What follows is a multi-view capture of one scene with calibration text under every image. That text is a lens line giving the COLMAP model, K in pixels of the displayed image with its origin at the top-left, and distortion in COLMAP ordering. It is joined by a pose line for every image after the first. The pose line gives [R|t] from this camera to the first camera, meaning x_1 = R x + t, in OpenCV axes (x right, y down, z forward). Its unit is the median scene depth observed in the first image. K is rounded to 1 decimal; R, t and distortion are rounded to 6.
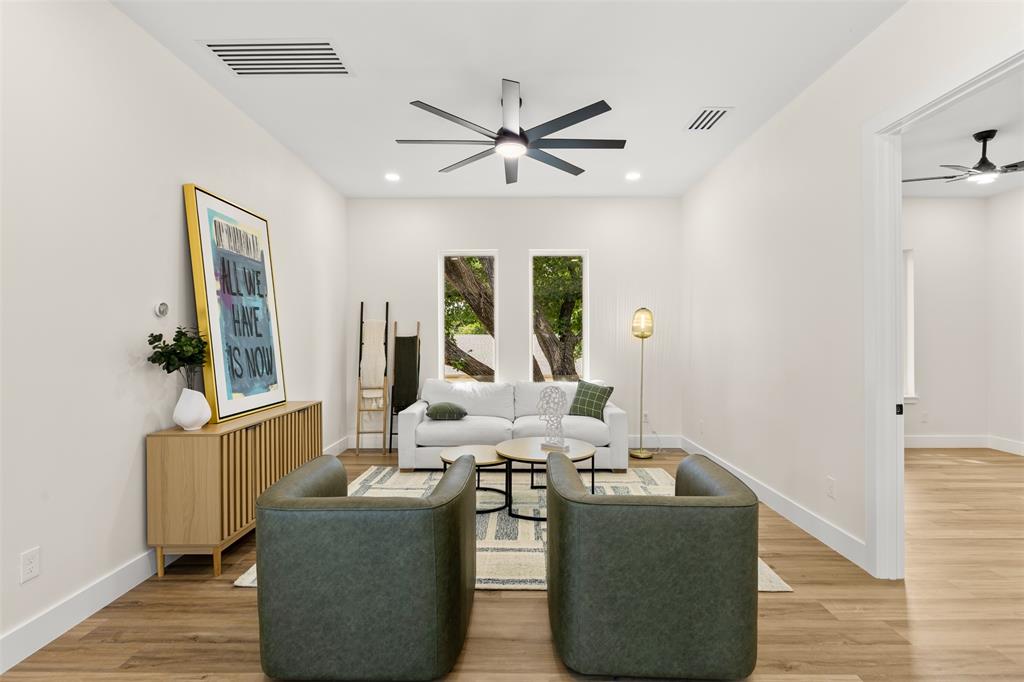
lens RADIAL K [[495.8, 0, 512.8], [0, 495.8, 340.3], [0, 0, 1]] dist [0.003544, -0.000687]
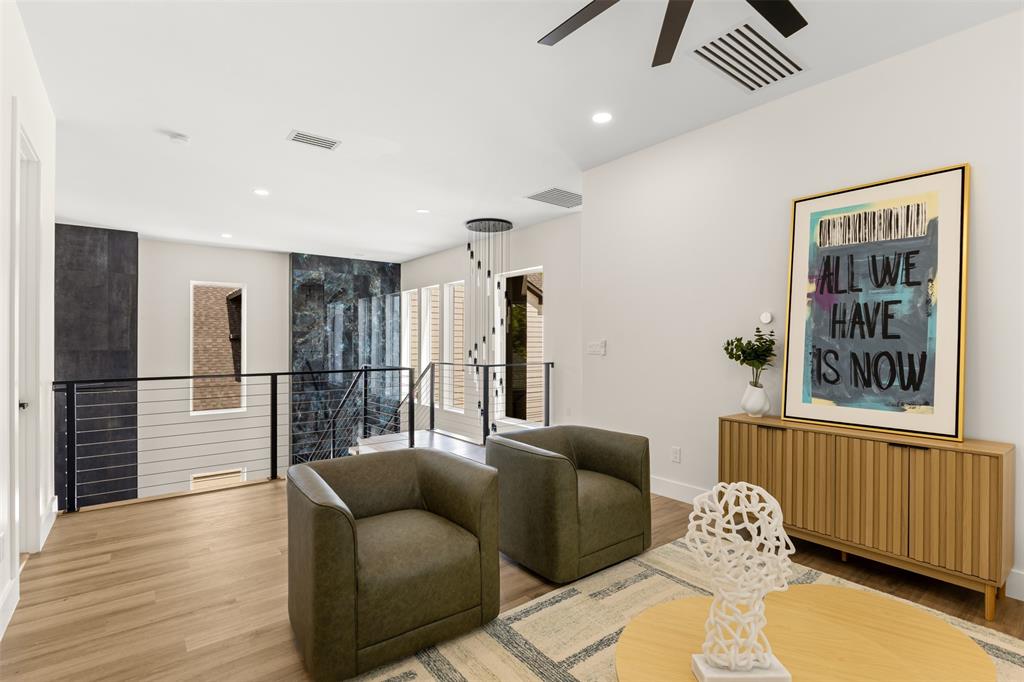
lens RADIAL K [[495.8, 0, 515.2], [0, 495.8, 342.0], [0, 0, 1]] dist [0.003544, -0.000687]
pose [[-0.780238, 0.006742, -0.625446, 0.472852], [0.000327, 0.999946, 0.010371, -0.011059], [0.625483, 0.007887, -0.780198, 1.337060]]
